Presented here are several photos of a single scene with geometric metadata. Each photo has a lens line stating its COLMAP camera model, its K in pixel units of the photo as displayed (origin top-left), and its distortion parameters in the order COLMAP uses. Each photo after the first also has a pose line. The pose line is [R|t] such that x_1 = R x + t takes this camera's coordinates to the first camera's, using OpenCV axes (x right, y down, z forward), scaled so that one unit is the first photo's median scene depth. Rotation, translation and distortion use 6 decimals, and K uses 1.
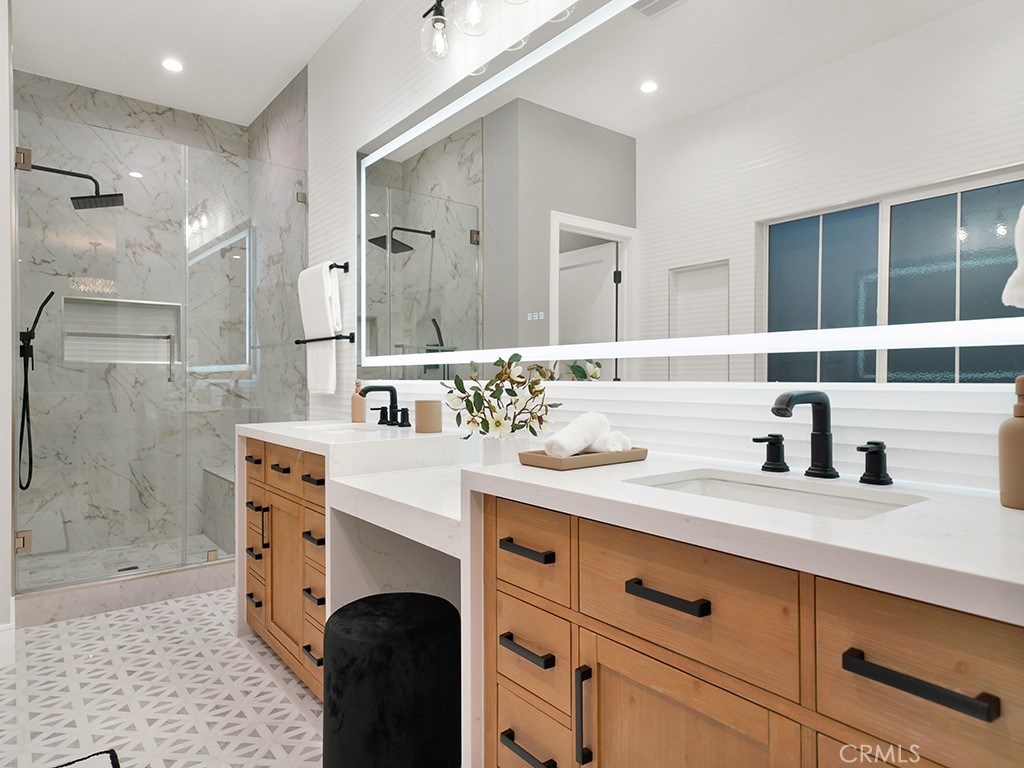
lens RADIAL K [[639.3, 0, 511.6], [0, 639.3, 380.9], [0, 0, 1]] dist [0.024682, 0.004359]
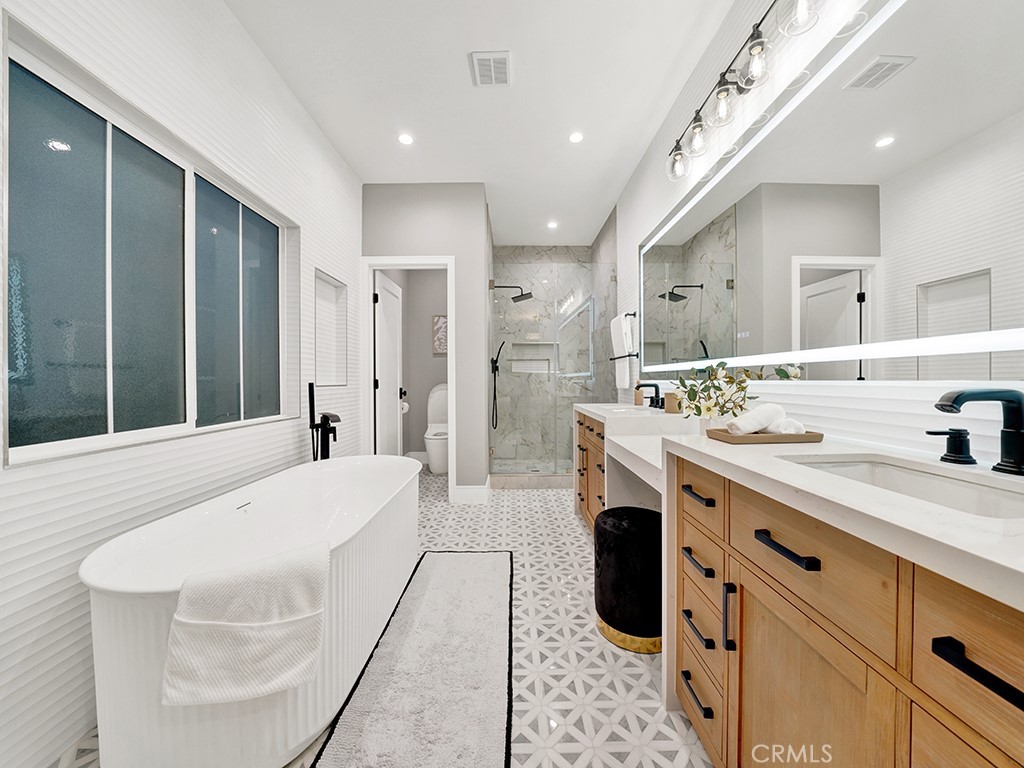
lens RADIAL K [[363.9, 0, 512.2], [0, 363.9, 381.8], [0, 0, 1]] dist [-0.023763, 0.002022]
pose [[0.787298, -0.002456, -0.616567, 0.103199], [0.004097, 0.999991, 0.001248, 0.000472], [0.616558, -0.003508, 0.787301, 0.042505]]
